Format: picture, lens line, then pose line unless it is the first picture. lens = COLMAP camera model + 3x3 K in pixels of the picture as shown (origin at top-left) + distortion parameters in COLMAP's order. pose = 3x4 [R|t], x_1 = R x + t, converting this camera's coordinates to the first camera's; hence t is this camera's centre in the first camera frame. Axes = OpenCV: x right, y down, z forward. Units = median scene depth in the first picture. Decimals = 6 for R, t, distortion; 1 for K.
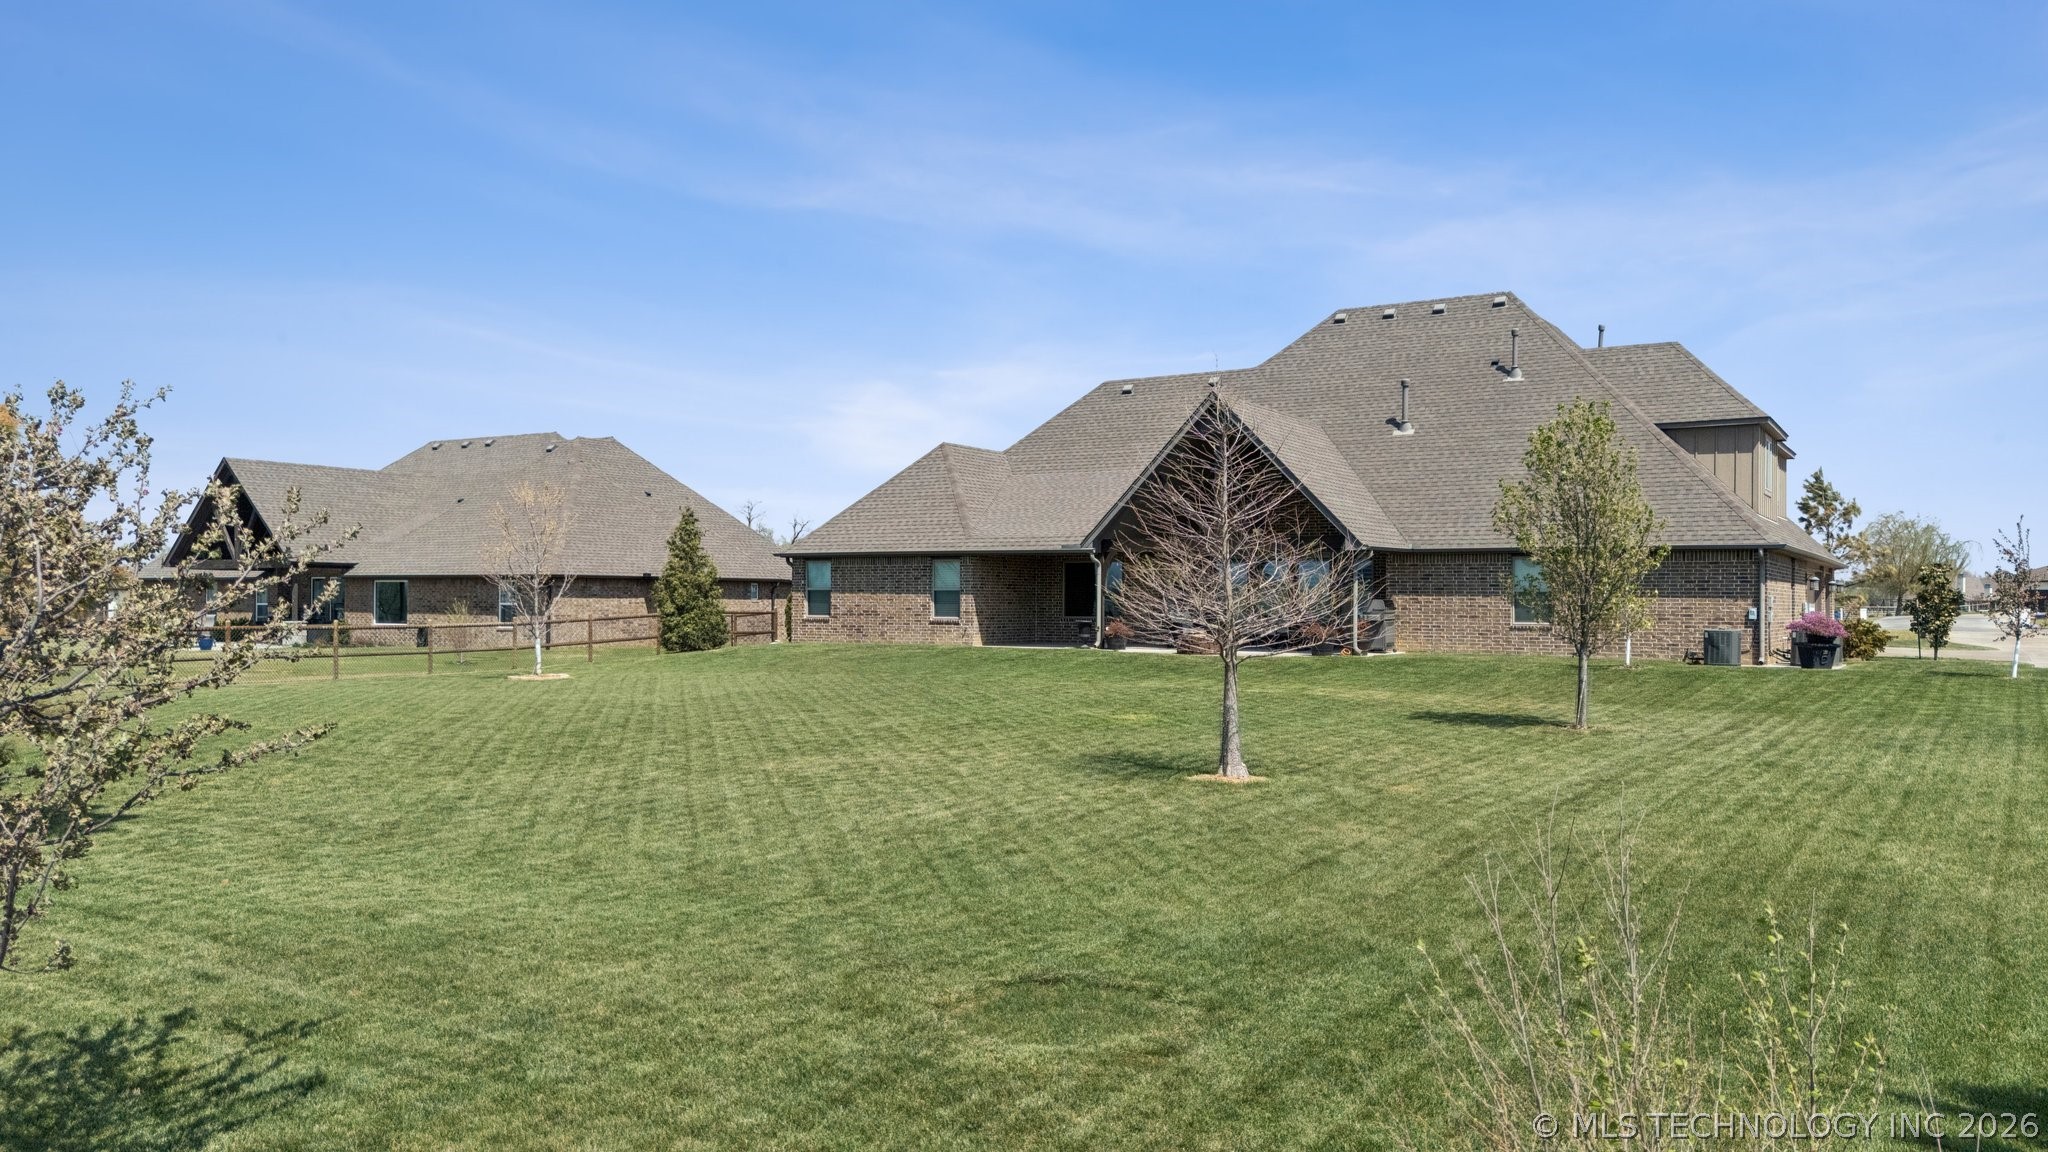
lens RADIAL K [[1567.1, 0, 1024.0], [0, 1567.1, 576.0], [0, 0, 1]] dist [0.036165, -0.001911]
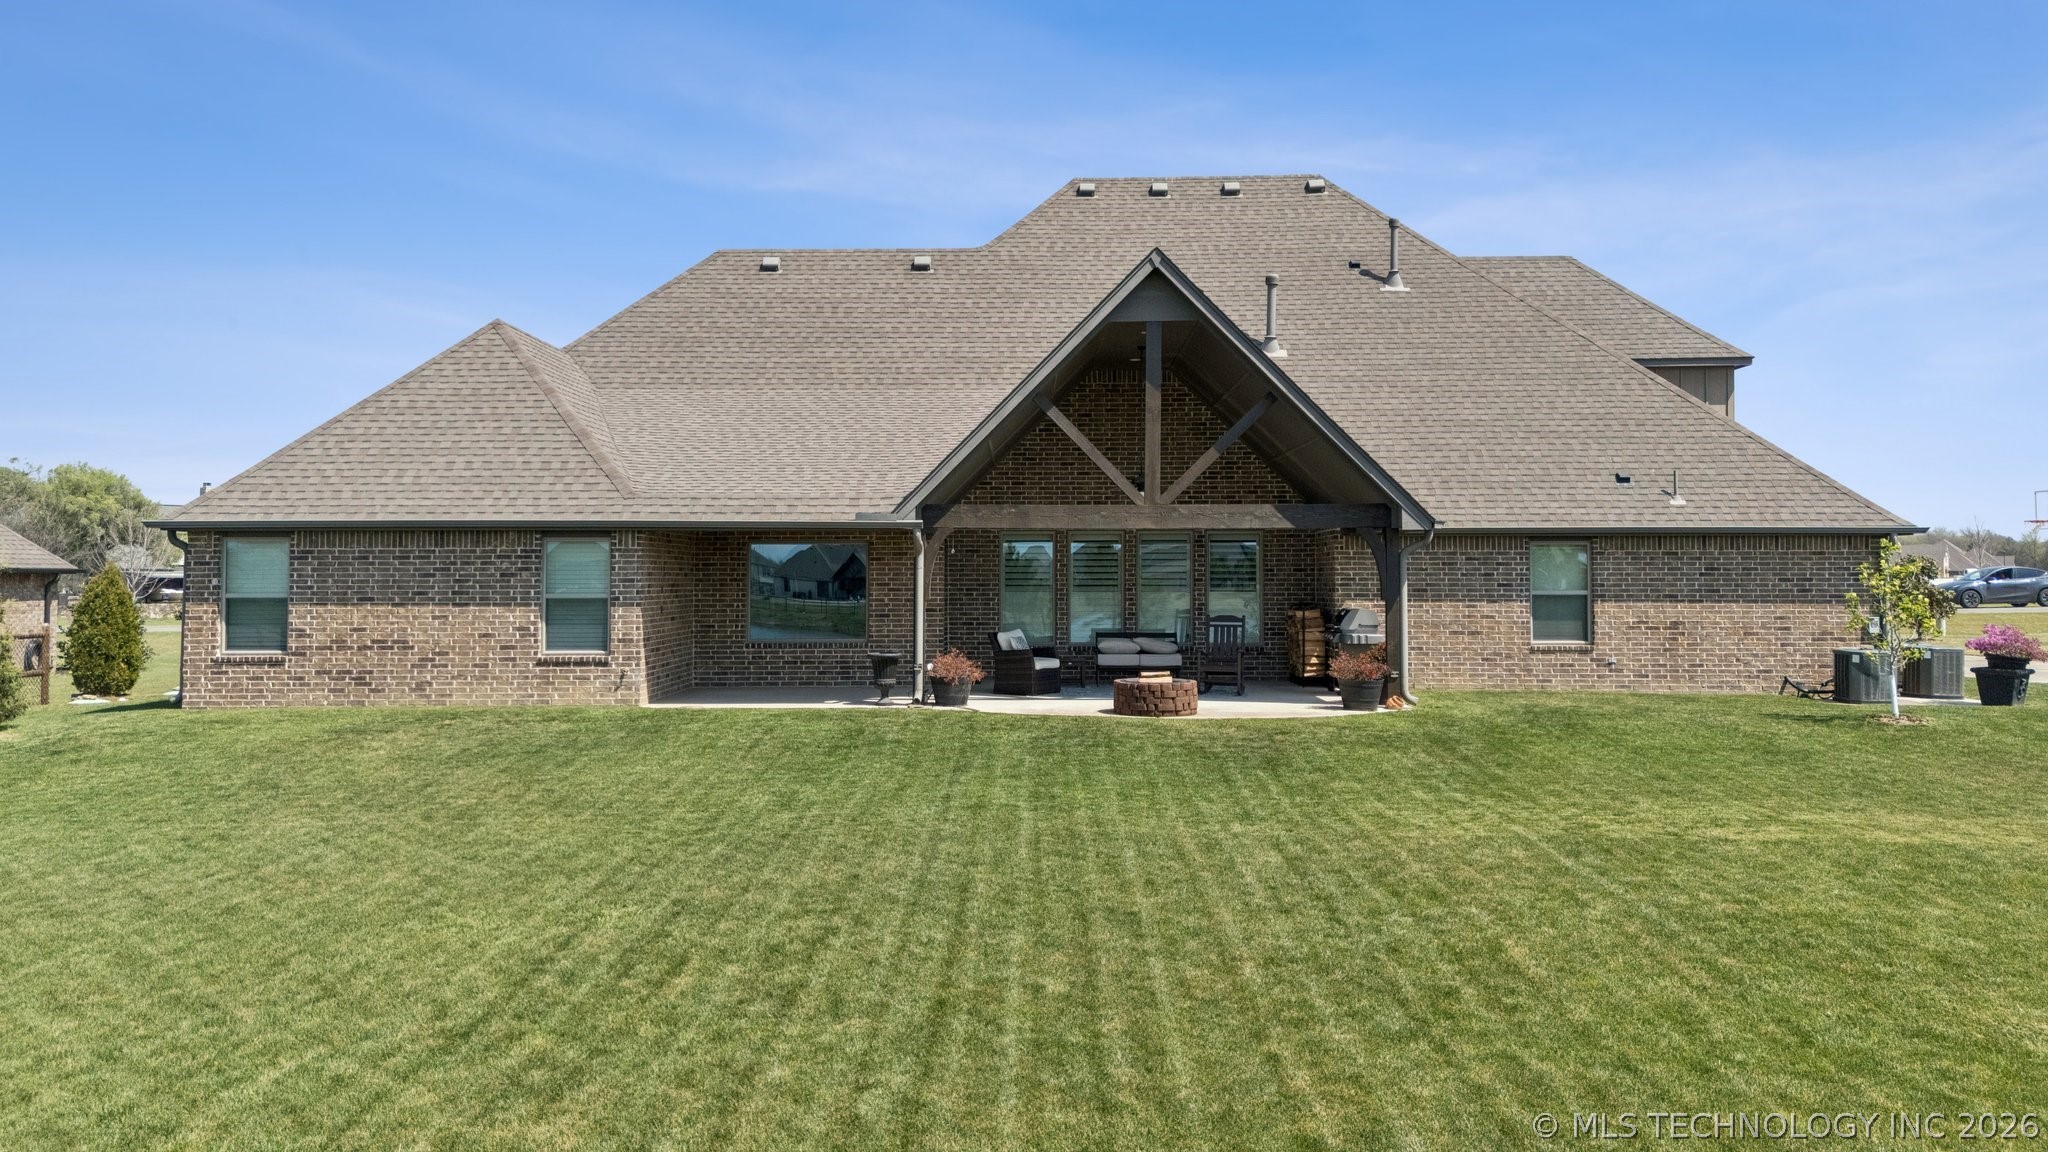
lens RADIAL K [[1578.0, 0, 1027.7], [0, 1578.0, 495.0], [0, 0, 1]] dist [0.033289, -0.005711]
pose [[0.853609, 0.022495, 0.520428, -0.195305], [-0.002760, 0.999248, -0.038664, -0.005005], [-0.520907, 0.031568, 0.853029, 0.483465]]
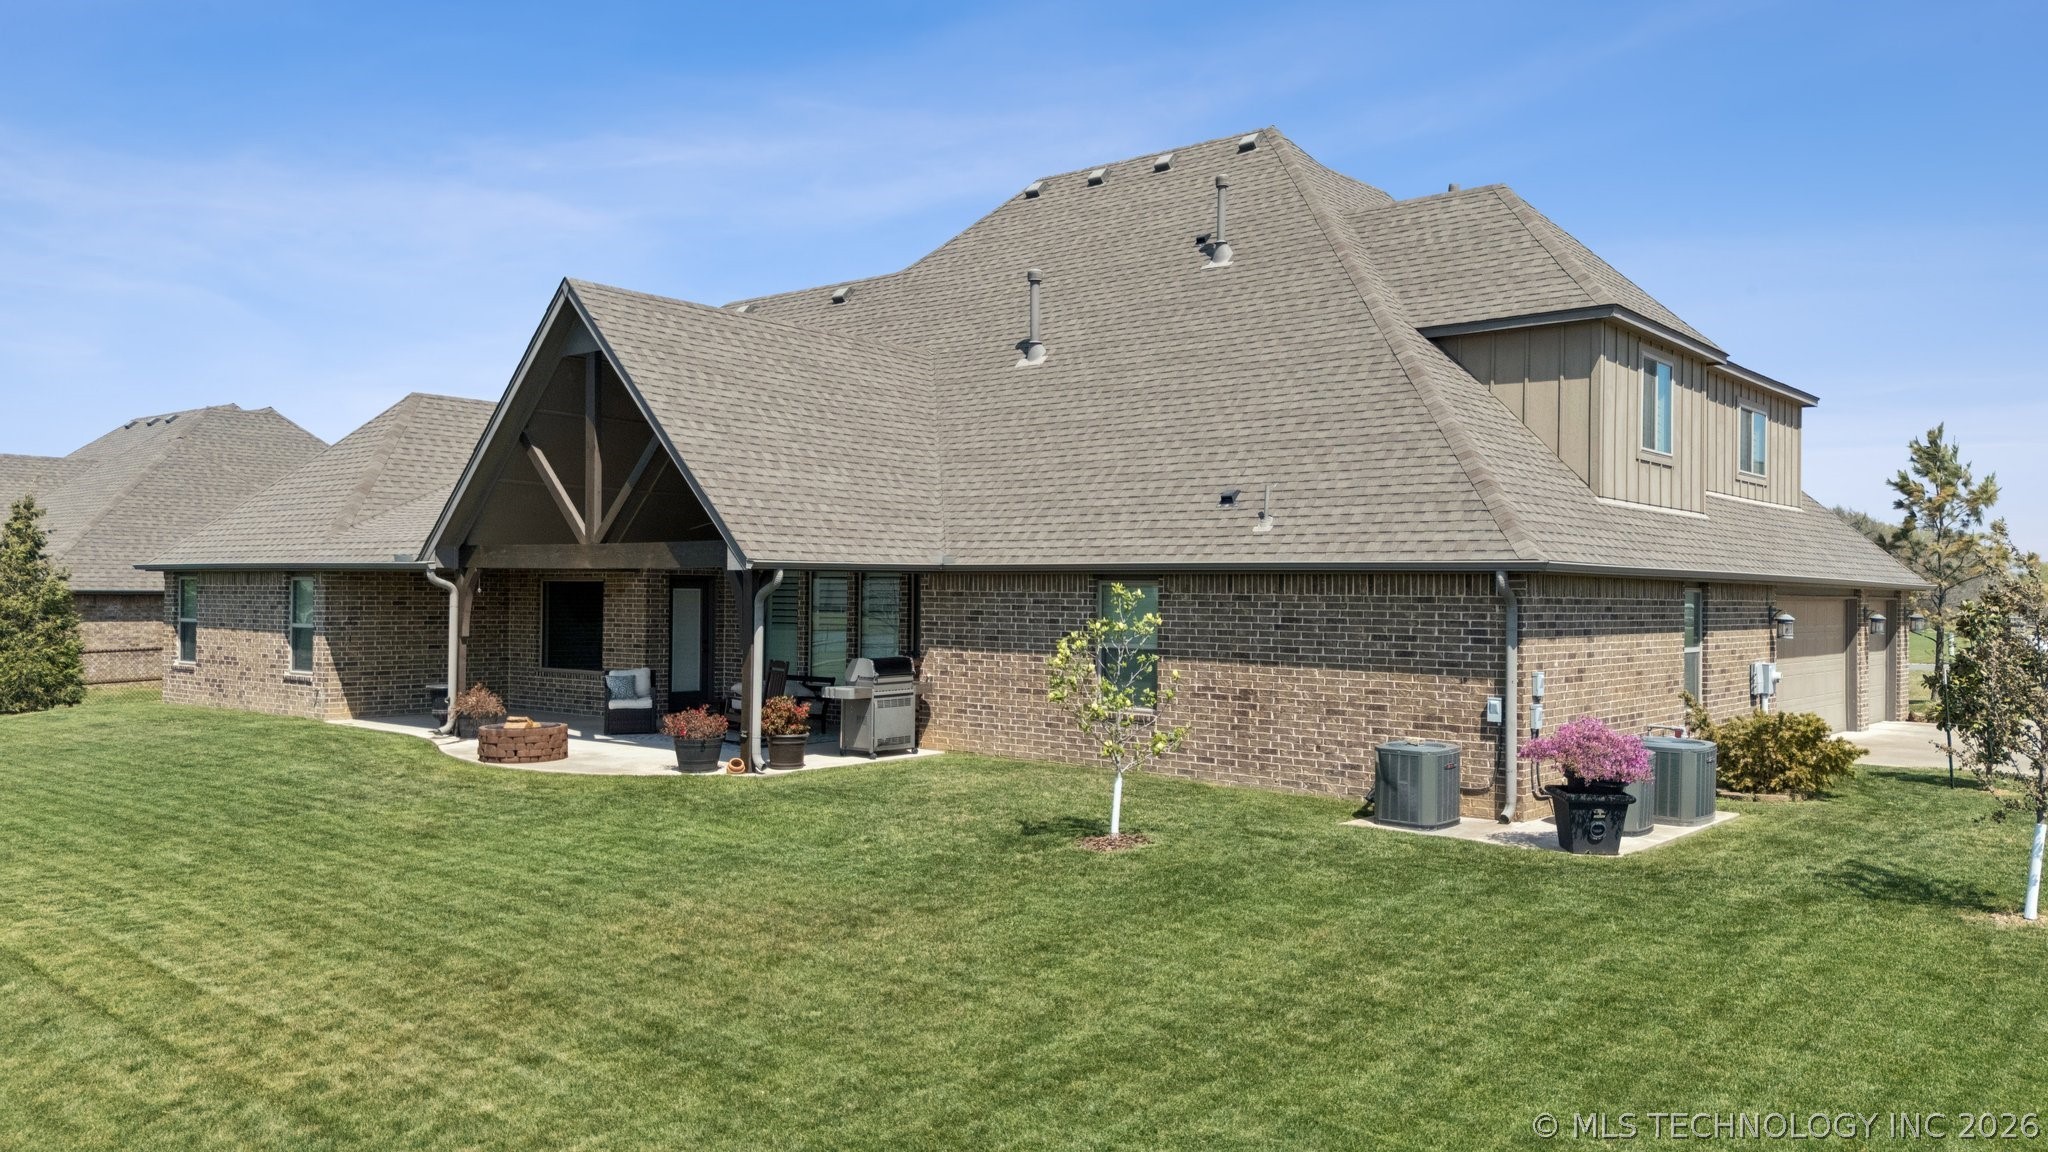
lens RADIAL K [[1543.8, 0, 1033.4], [0, 1543.8, 565.6], [0, 0, 1]] dist [0.128261, -0.212410]
pose [[0.990447, 0.001878, -0.137882, 0.322462], [-0.002156, 0.999996, -0.001868, -0.014689], [0.137878, 0.002147, 0.990447, 0.433655]]
